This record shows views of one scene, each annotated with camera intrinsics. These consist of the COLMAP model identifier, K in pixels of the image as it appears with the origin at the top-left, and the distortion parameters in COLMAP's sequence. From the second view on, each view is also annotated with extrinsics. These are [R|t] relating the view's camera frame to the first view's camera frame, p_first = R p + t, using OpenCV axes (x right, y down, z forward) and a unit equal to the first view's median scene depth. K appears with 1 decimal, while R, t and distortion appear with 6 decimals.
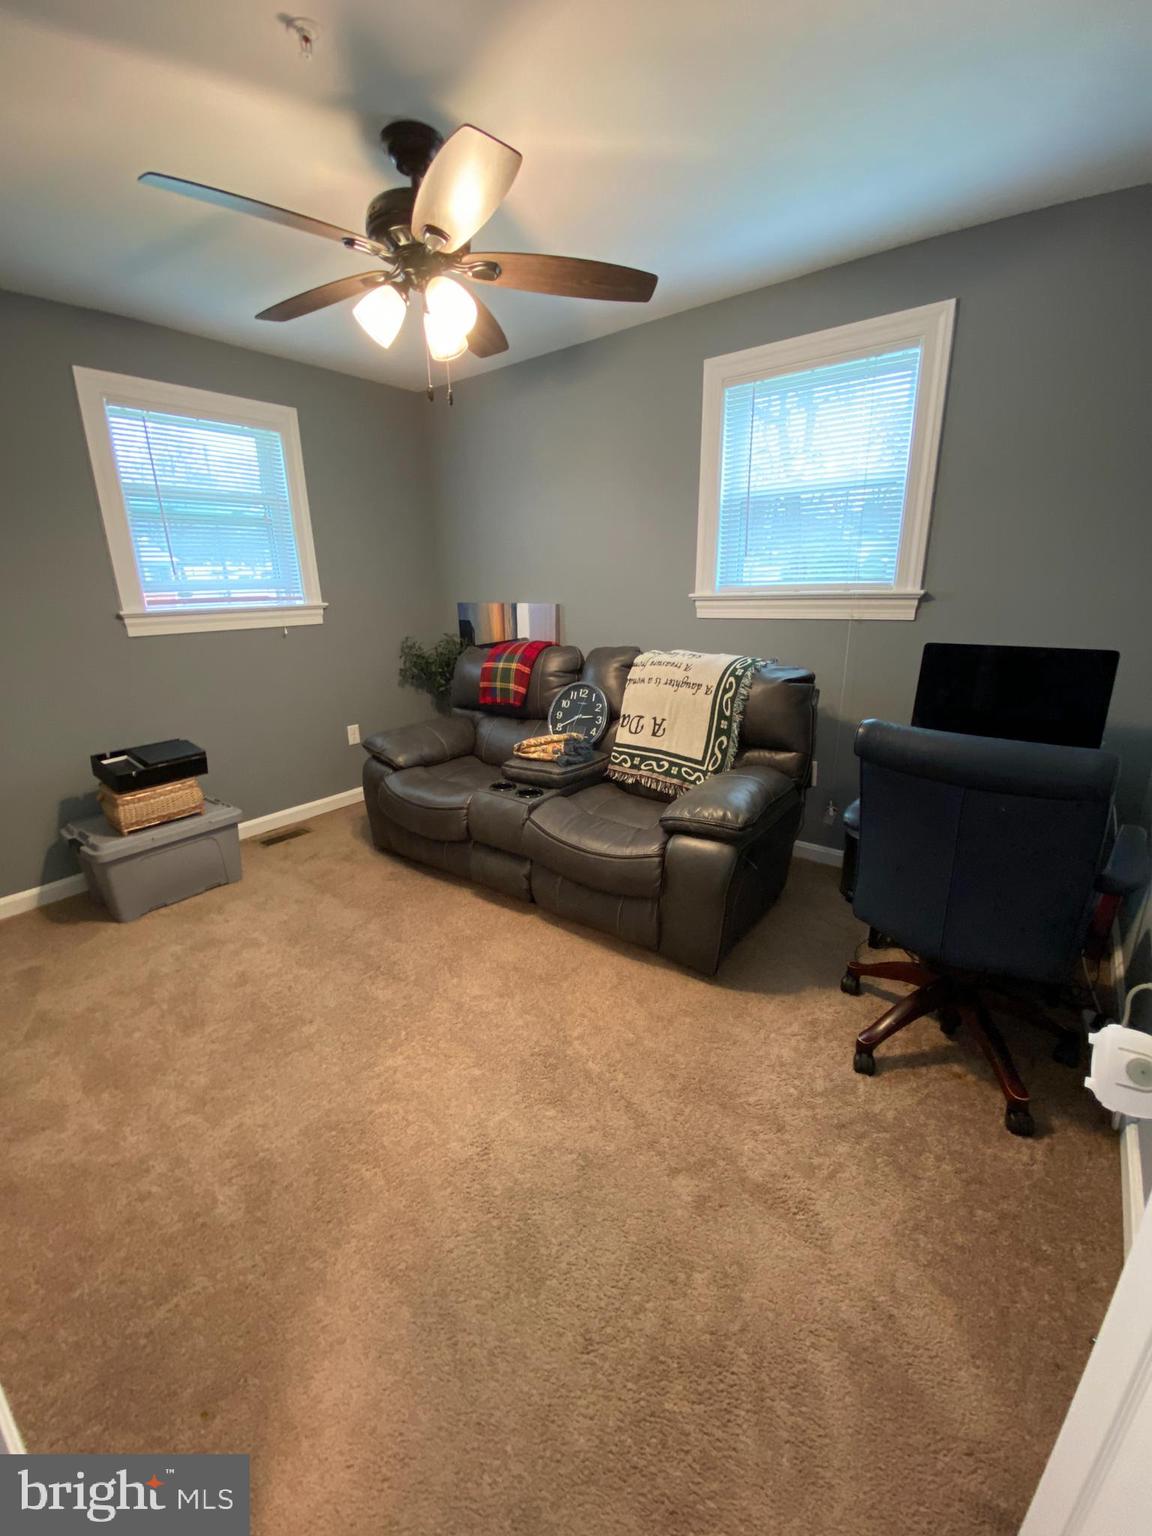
lens RADIAL K [[620.7, 0, 578.9], [0, 620.7, 765.4], [0, 0, 1]] dist [0.034344, -0.027186]
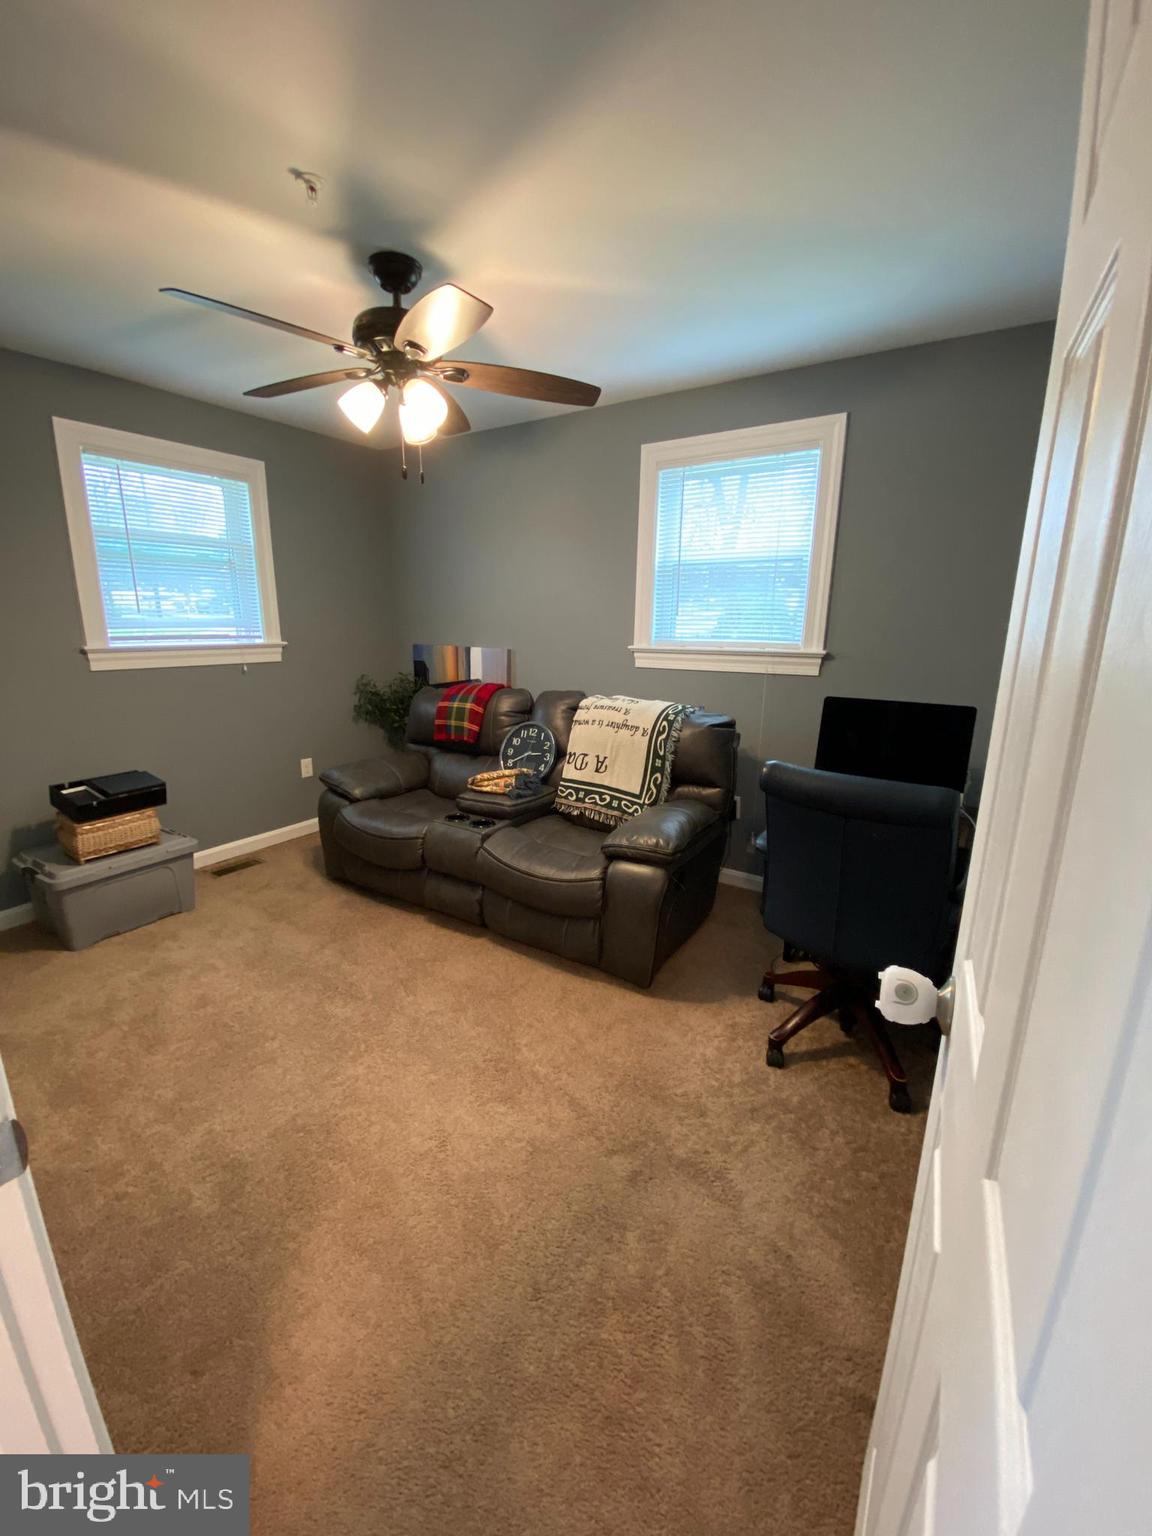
lens RADIAL K [[620.7, 0, 578.9], [0, 620.7, 765.4], [0, 0, 1]] dist [0.034344, -0.027186]
pose [[0.995908, 0.012054, 0.089564, -0.016620], [-0.006918, 0.998325, -0.057442, 0.007067], [-0.090106, 0.056588, 0.994323, -0.161658]]
